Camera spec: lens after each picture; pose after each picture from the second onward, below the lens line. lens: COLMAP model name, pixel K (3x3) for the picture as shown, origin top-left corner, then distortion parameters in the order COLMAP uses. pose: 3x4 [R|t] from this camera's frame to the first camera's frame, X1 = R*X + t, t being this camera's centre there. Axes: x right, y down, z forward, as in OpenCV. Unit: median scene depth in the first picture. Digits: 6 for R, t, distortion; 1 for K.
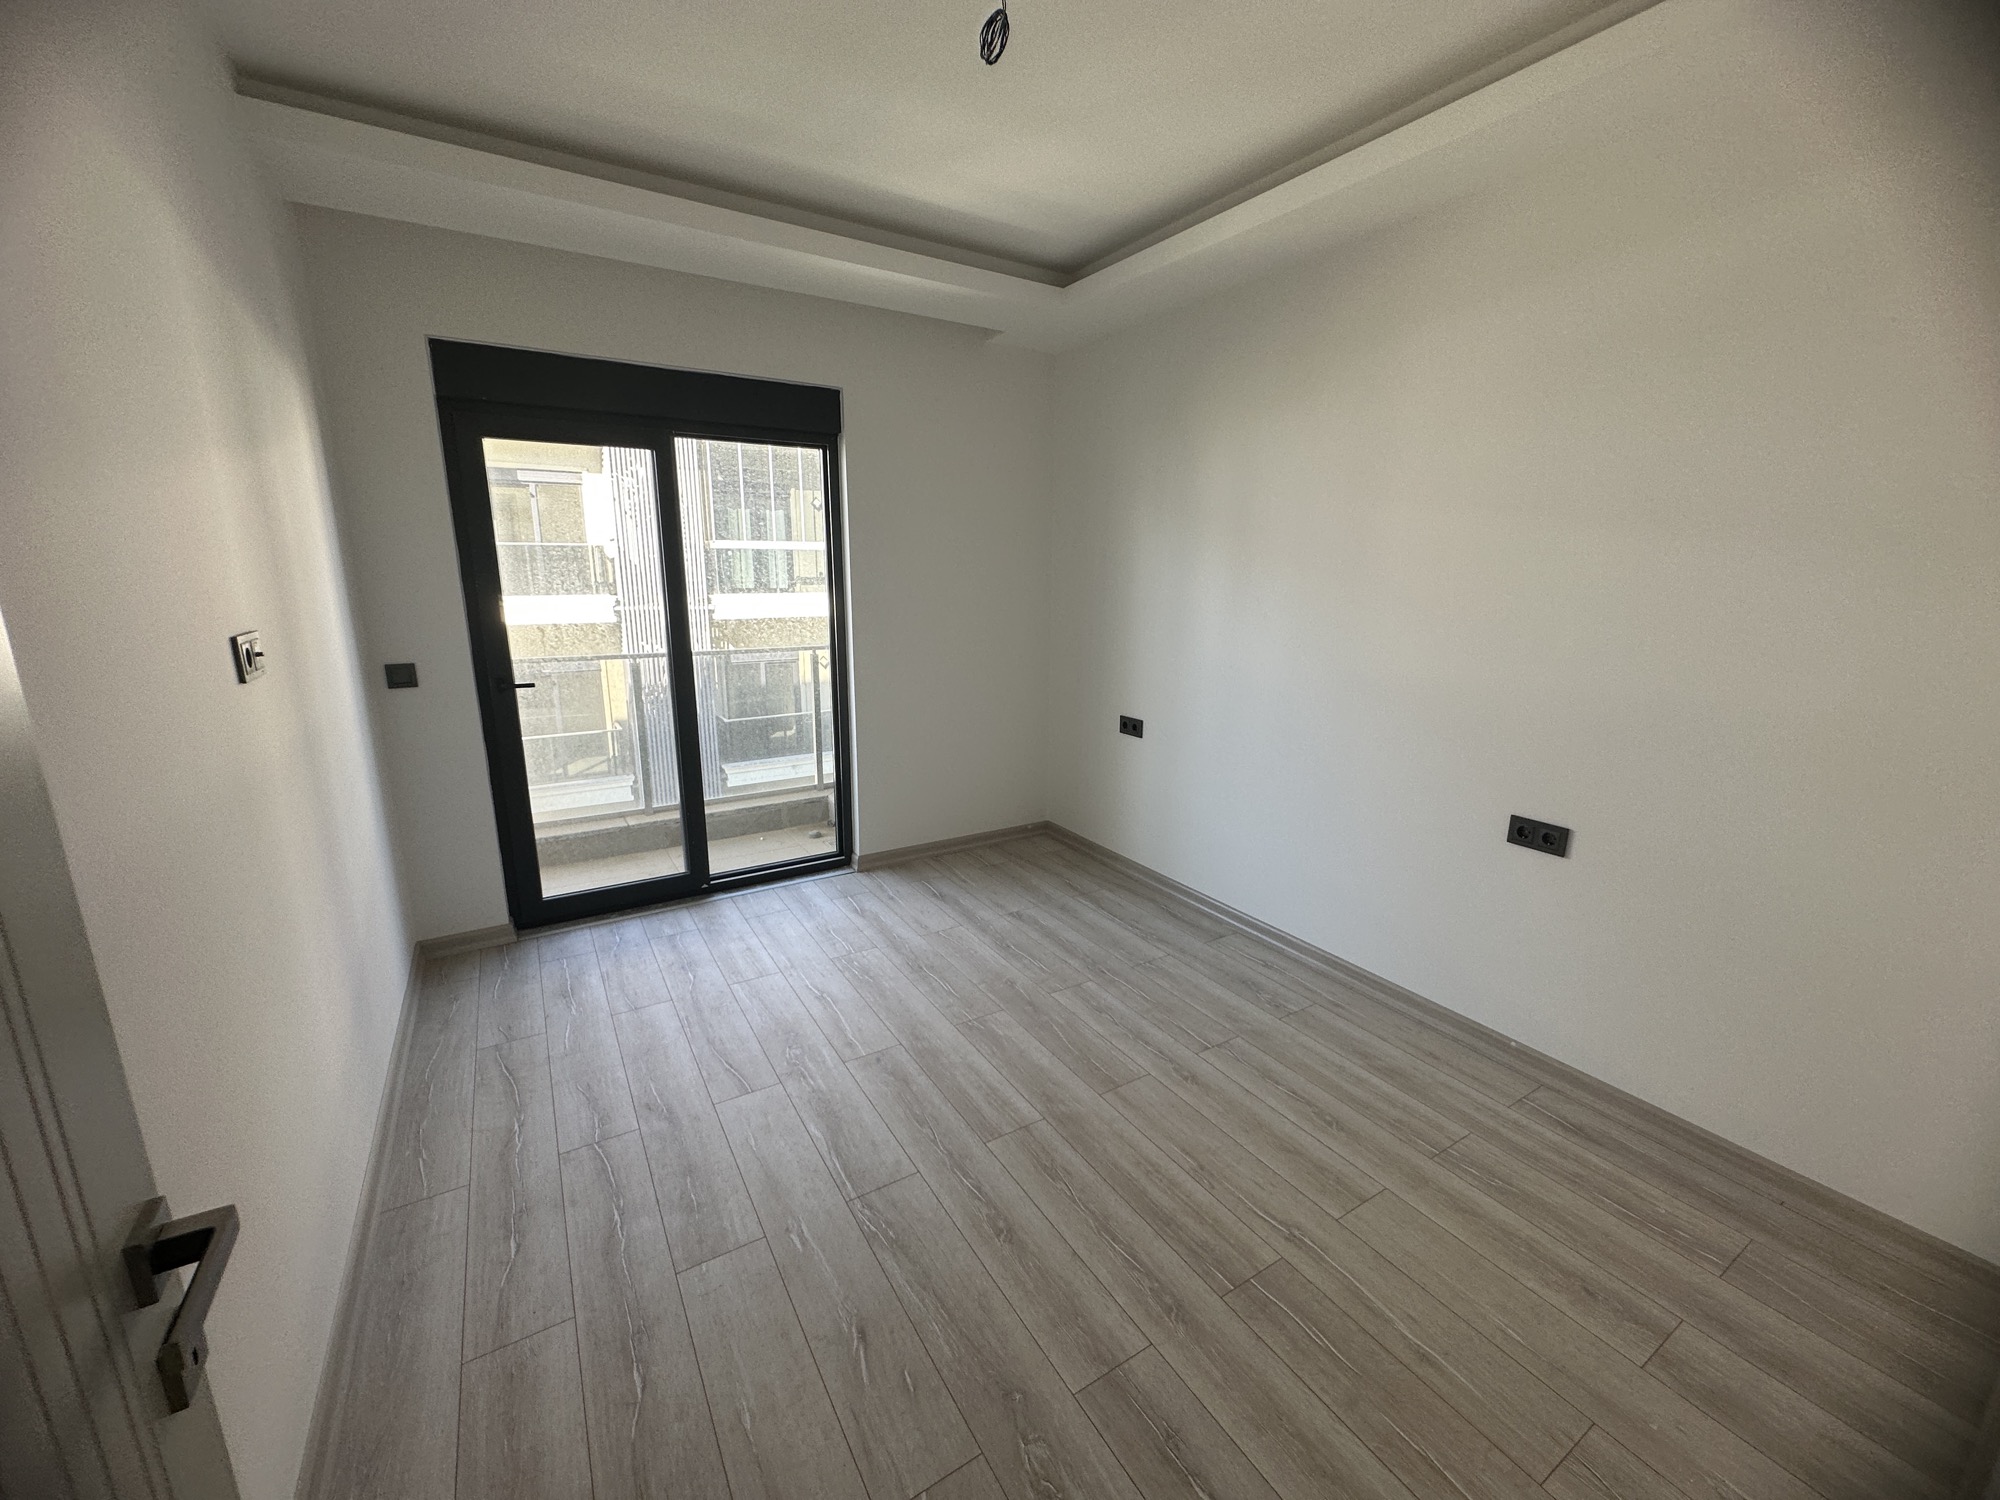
lens RADIAL K [[810.9, 0, 996.2], [0, 810.9, 746.2], [0, 0, 1]] dist [-0.003971, 0.000359]
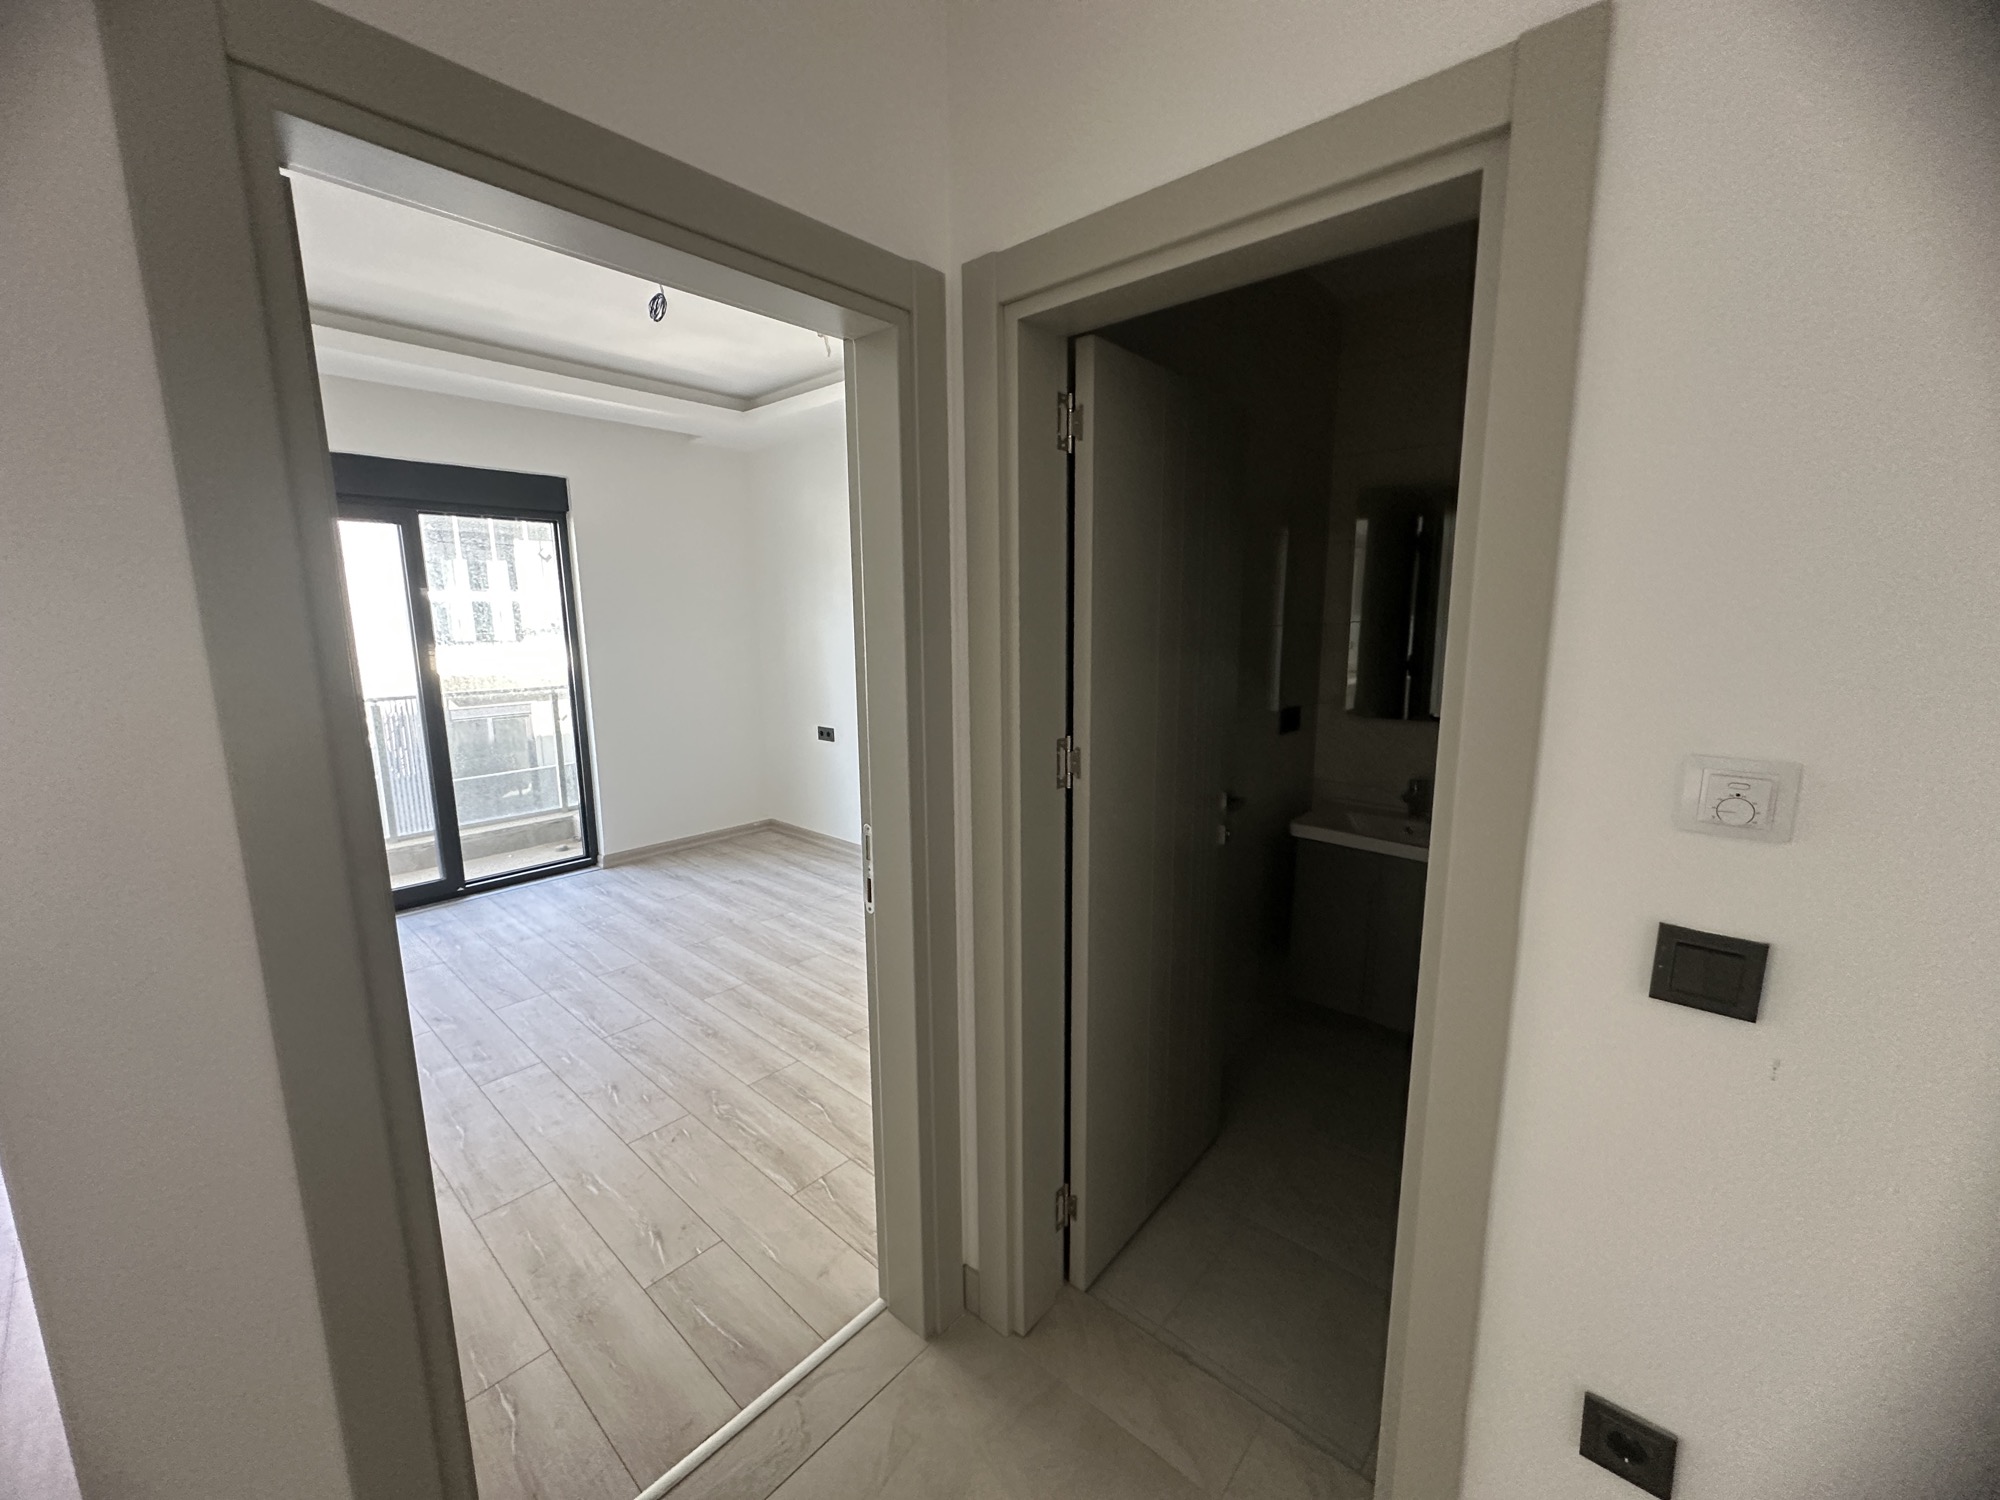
lens RADIAL K [[810.9, 0, 996.2], [0, 810.9, 746.2], [0, 0, 1]] dist [-0.003971, 0.000359]
pose [[0.958176, -0.060511, 0.279710, 0.069308], [0.075738, 0.996159, -0.043945, 0.080586], [-0.275977, 0.063292, 0.959078, -0.361680]]
